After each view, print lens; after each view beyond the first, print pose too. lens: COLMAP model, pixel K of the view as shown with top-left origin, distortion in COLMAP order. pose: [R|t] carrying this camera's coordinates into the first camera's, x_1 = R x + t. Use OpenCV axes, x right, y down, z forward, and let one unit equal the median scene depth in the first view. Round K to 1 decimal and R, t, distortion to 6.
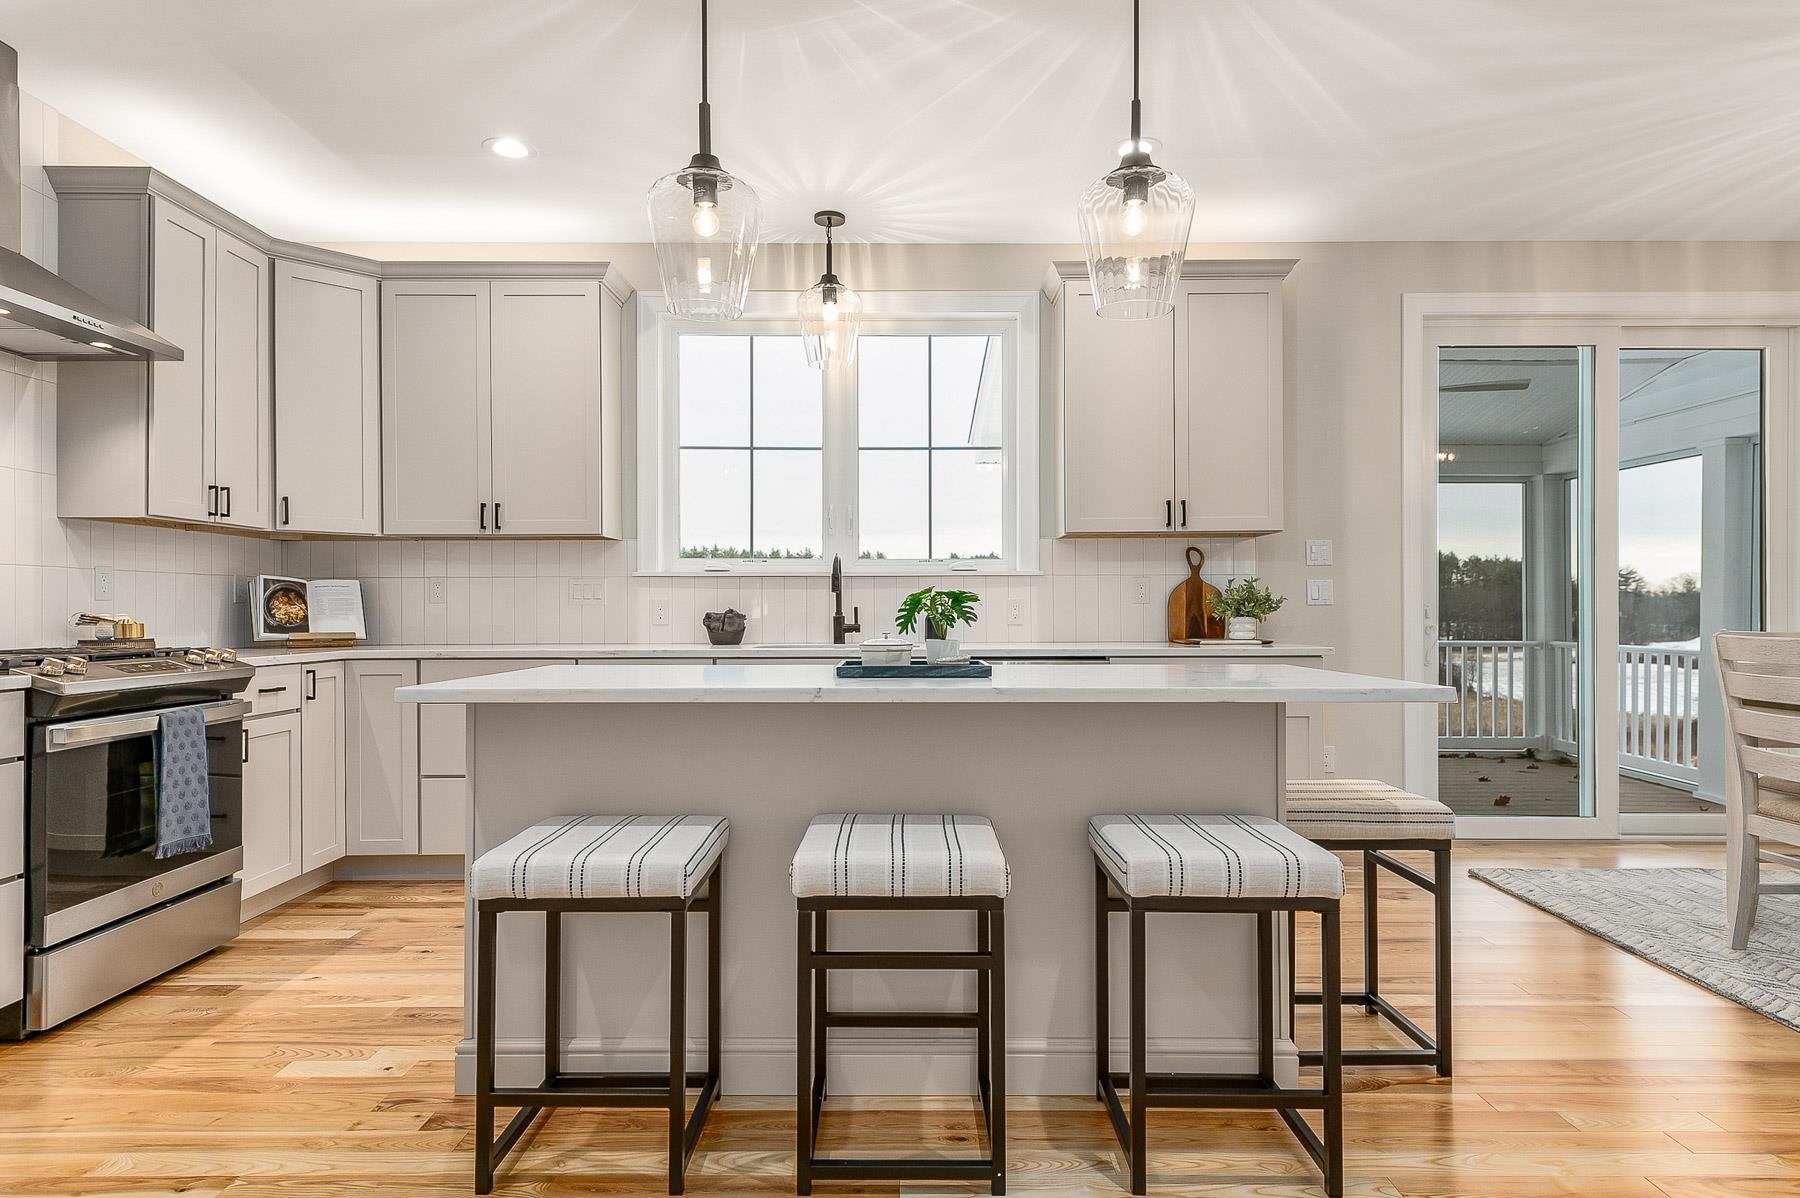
lens RADIAL K [[1016.2, 0, 900.0], [0, 1016.2, 599.0], [0, 0, 1]] dist [0.003302, -0.001827]
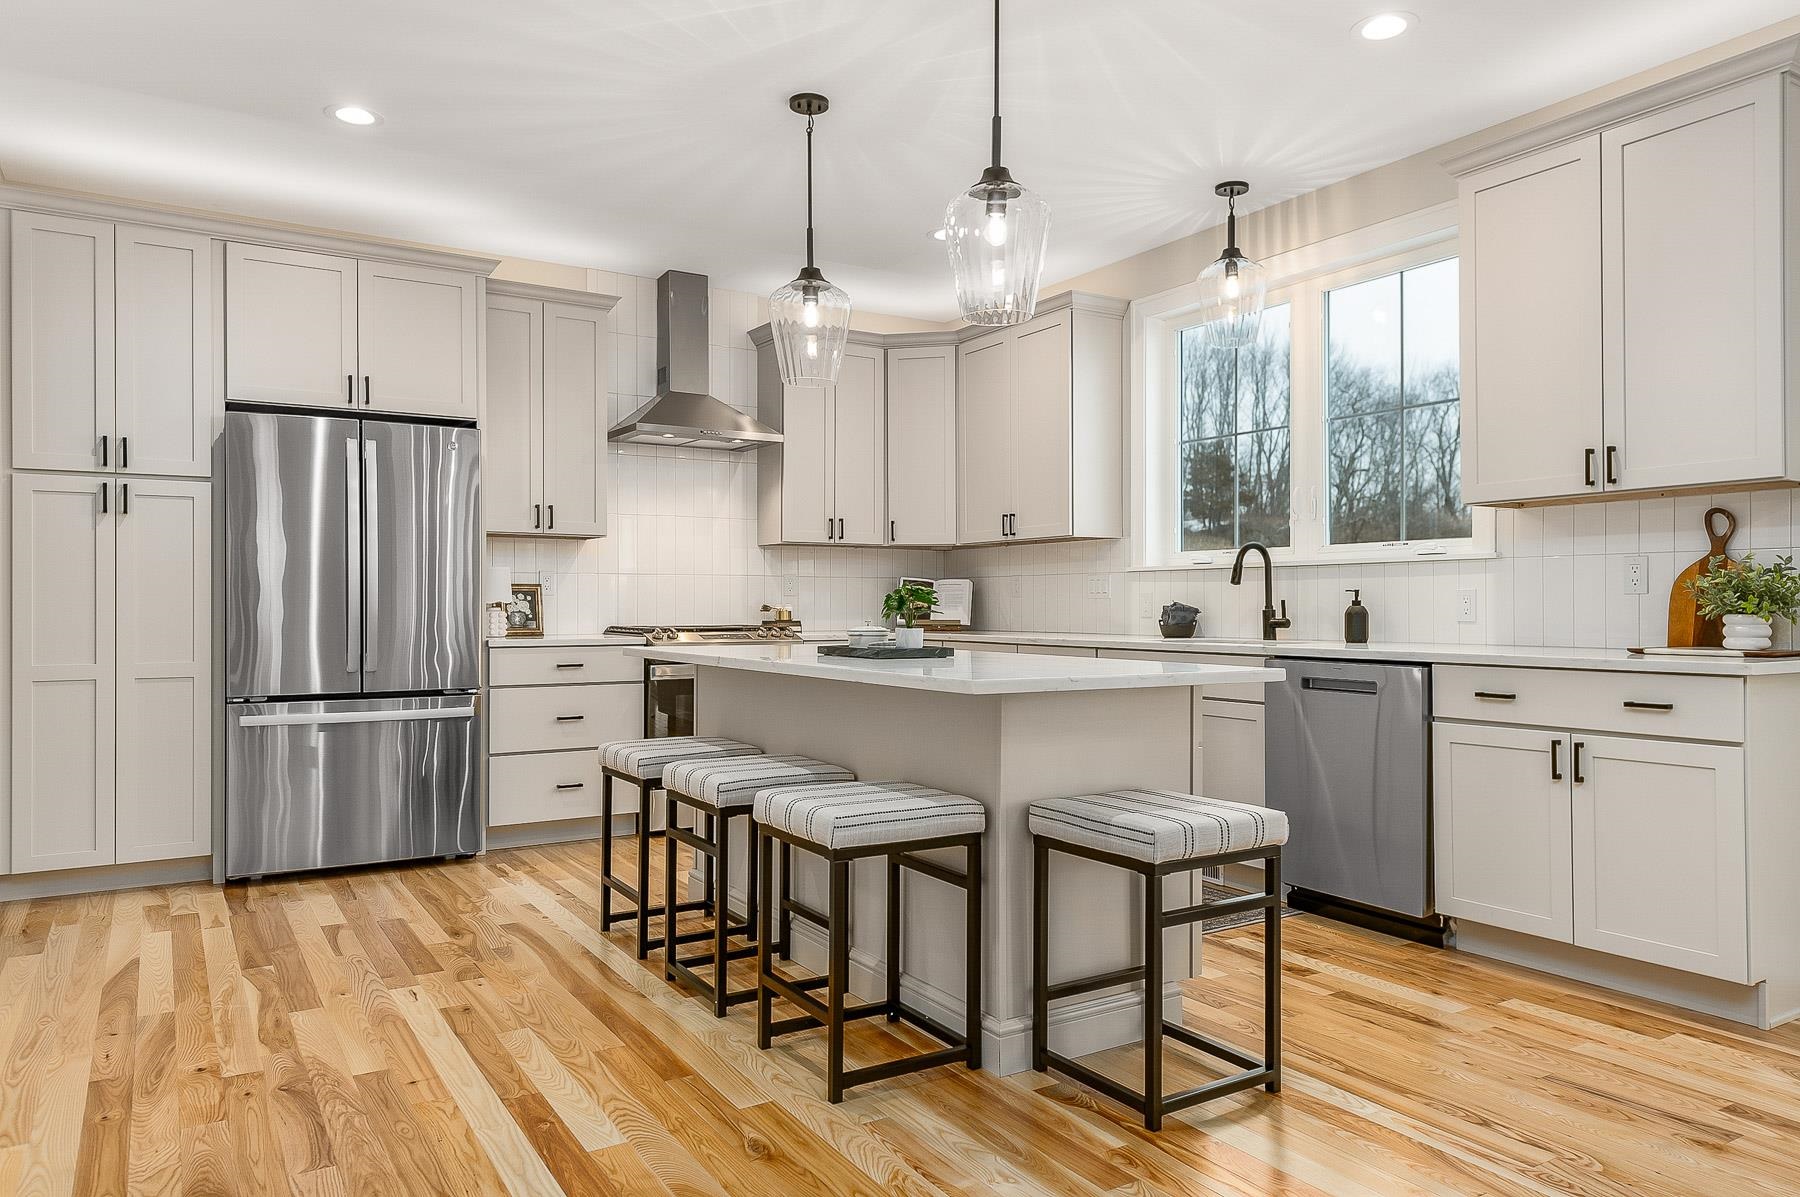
lens RADIAL K [[1184.0, 0, 899.8], [0, 1184.0, 605.3], [0, 0, 1]] dist [0.016014, -0.007966]
pose [[0.526087, 0.002818, -0.850426, 0.783530], [0.007202, 0.999944, 0.007768, 0.002301], [0.850400, -0.010212, 0.526037, 0.168705]]
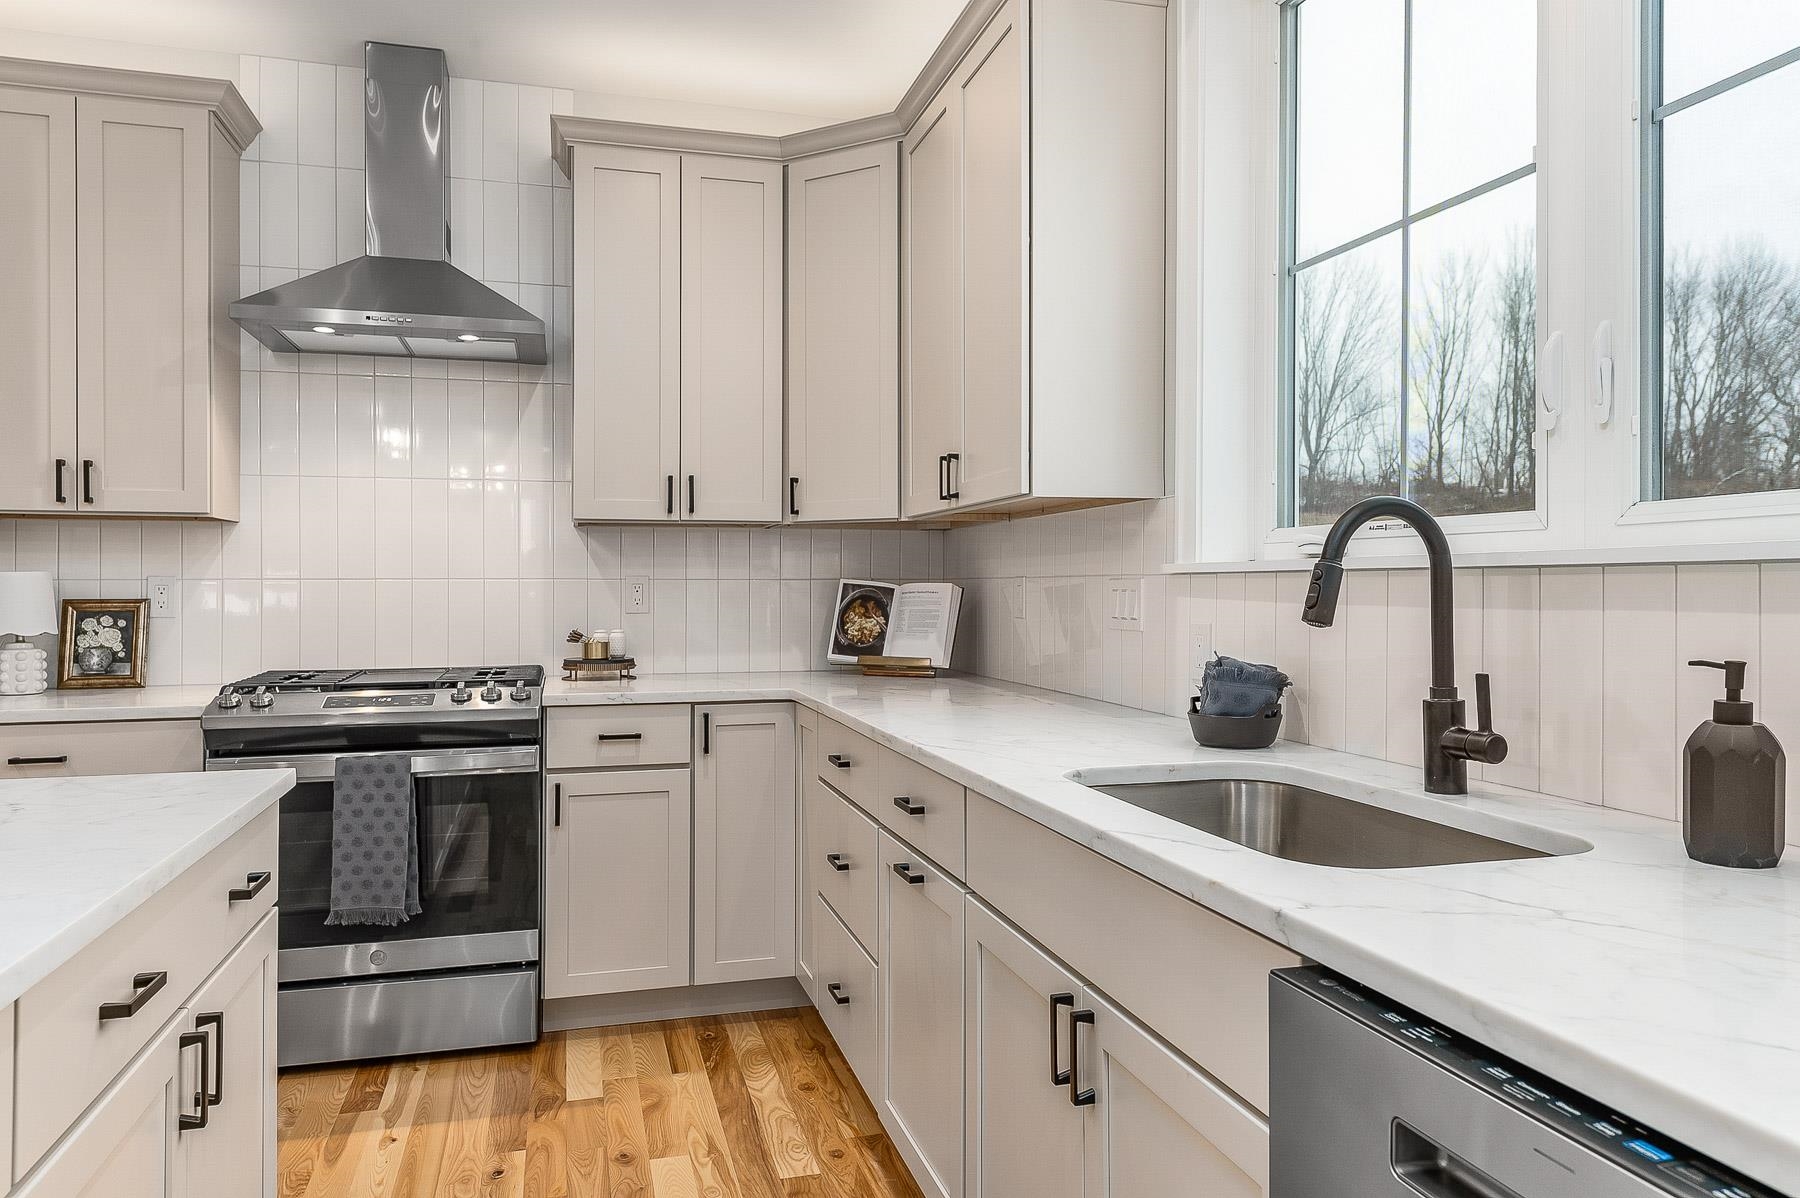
lens RADIAL K [[1201.3, 0, 906.5], [0, 1201.3, 595.7], [0, 0, 1]] dist [0.010637, -0.003334]
pose [[0.273068, 0.010796, -0.961934, 0.280782], [0.010672, 0.999841, 0.014251, -0.024773], [0.961935, -0.014158, 0.272910, 0.858385]]
